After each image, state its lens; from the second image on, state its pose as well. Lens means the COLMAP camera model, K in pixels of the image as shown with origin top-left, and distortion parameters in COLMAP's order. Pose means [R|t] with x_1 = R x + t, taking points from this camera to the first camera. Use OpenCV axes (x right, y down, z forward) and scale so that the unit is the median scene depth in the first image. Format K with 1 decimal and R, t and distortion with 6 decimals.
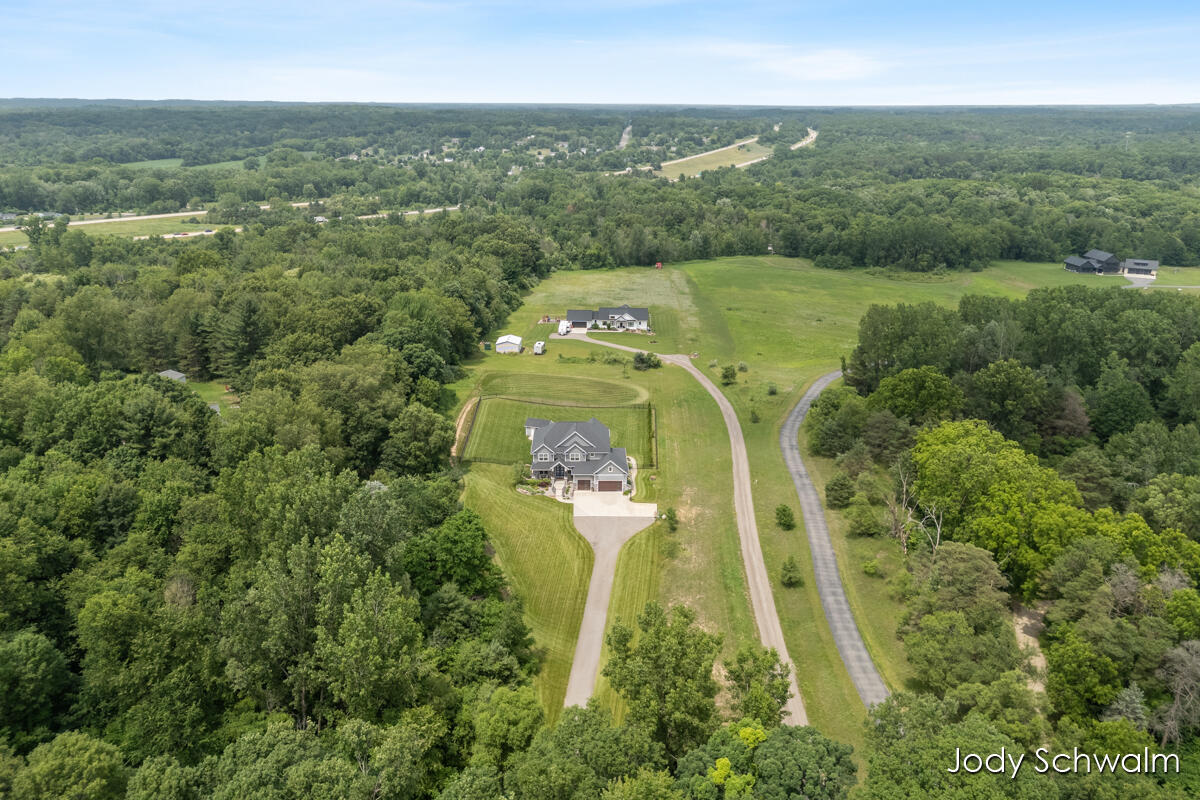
lens RADIAL K [[877.6, 0, 598.9], [0, 877.6, 395.3], [0, 0, 1]] dist [0.082261, -0.066908]
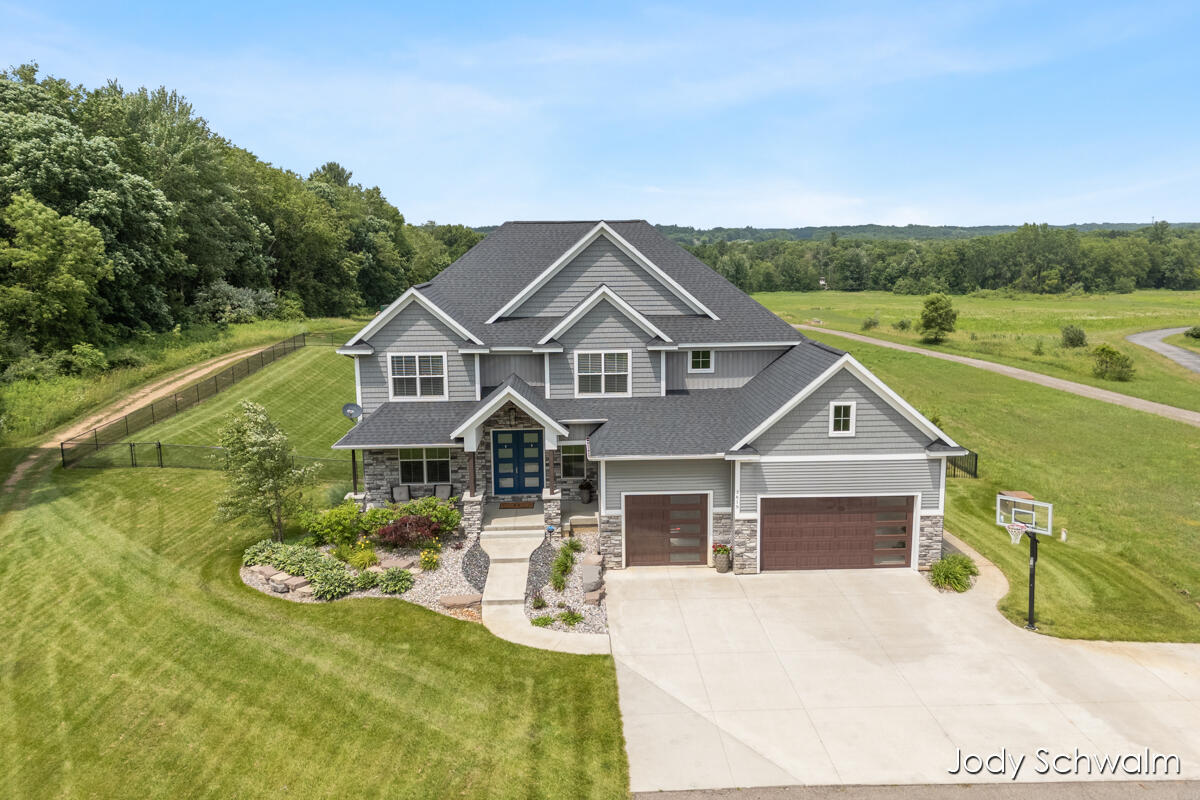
lens RADIAL K [[877.6, 0, 598.9], [0, 877.6, 395.3], [0, 0, 1]] dist [0.082261, -0.066908]
pose [[0.999557, -0.024344, 0.017150, -0.031349], [0.026616, 0.988635, -0.147959, 0.101063], [-0.013353, 0.148350, 0.988845, 0.838077]]
